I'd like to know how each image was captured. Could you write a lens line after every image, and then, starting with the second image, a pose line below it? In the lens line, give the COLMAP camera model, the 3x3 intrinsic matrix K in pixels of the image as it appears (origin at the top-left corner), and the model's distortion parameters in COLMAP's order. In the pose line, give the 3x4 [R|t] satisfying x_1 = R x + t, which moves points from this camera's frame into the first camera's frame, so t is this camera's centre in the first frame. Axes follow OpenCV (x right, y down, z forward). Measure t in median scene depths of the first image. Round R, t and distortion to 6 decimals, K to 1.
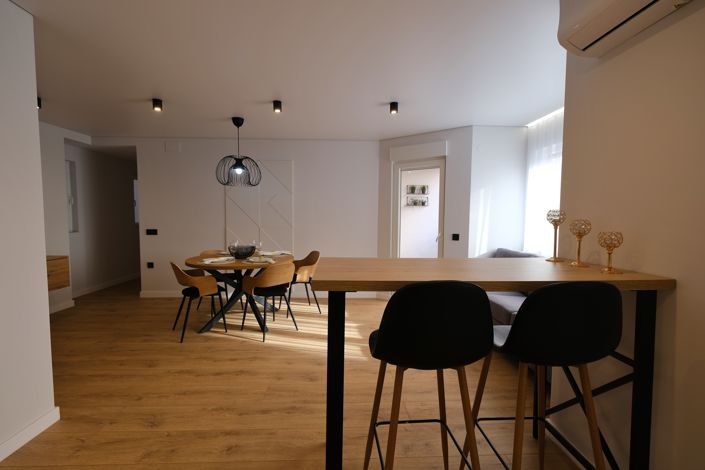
lens RADIAL K [[307.9, 0, 348.7], [0, 307.9, 232.7], [0, 0, 1]] dist [-0.000458, -0.000438]
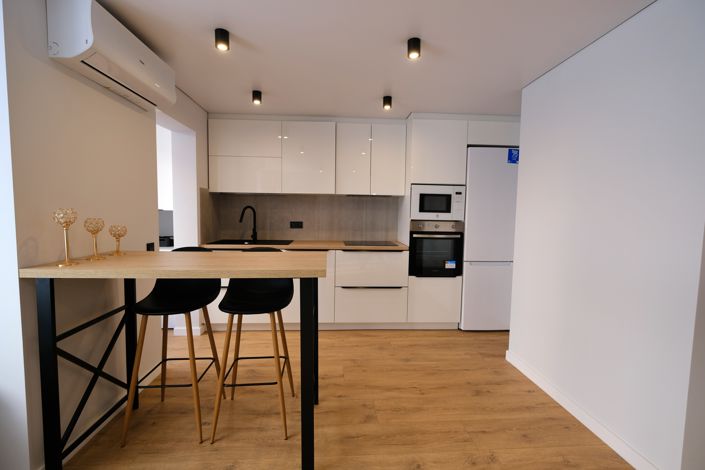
lens RADIAL K [[307.9, 0, 348.7], [0, 307.9, 232.7], [0, 0, 1]] dist [-0.000458, -0.000438]
pose [[-0.999521, -0.021336, -0.022426, -0.061977], [-0.023933, 0.992149, 0.122753, -0.060270], [0.019631, 0.123231, -0.992184, 0.859602]]
